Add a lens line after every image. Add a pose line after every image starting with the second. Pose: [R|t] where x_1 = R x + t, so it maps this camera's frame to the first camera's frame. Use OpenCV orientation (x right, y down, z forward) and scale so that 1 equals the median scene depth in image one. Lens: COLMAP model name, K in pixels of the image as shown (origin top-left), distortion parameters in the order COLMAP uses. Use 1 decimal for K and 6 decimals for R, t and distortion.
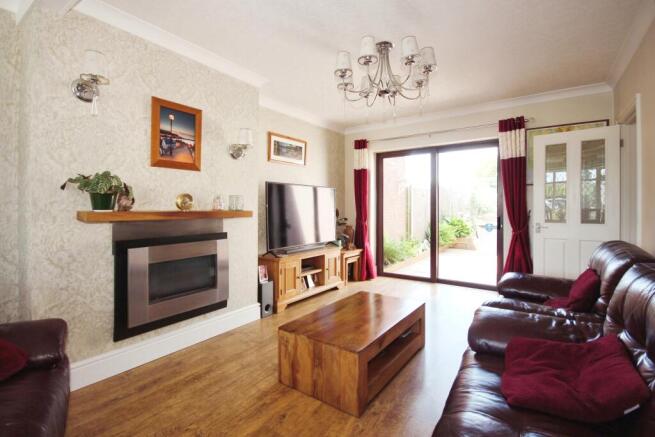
lens RADIAL K [[305.6, 0, 329.5], [0, 305.6, 218.3], [0, 0, 1]] dist [-0.006626, -0.002567]
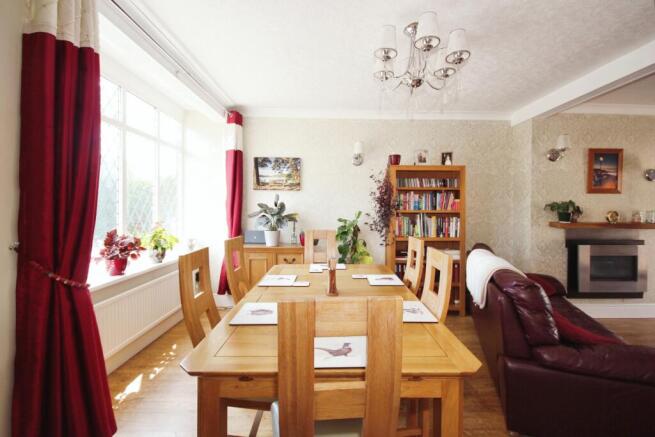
lens RADIAL K [[305.6, 0, 326.5], [0, 305.6, 210.6], [0, 0, 1]] dist [-0.006626, -0.002567]
pose [[0.576405, 0.017435, -0.816978, -0.077483], [-0.033816, 0.999425, -0.002530, -0.031964], [0.816464, 0.029085, 0.576663, -0.924436]]
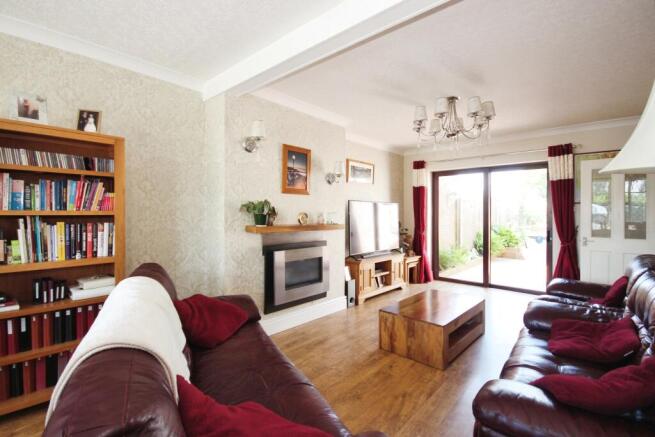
lens RADIAL K [[305.6, 0, 326.7], [0, 305.6, 218.3], [0, 0, 1]] dist [-0.006626, -0.002567]
pose [[0.992040, 0.011778, -0.125374, -0.188764], [-0.013937, 0.999769, -0.016362, -0.032466], [0.125152, 0.017980, 0.991975, -0.355461]]
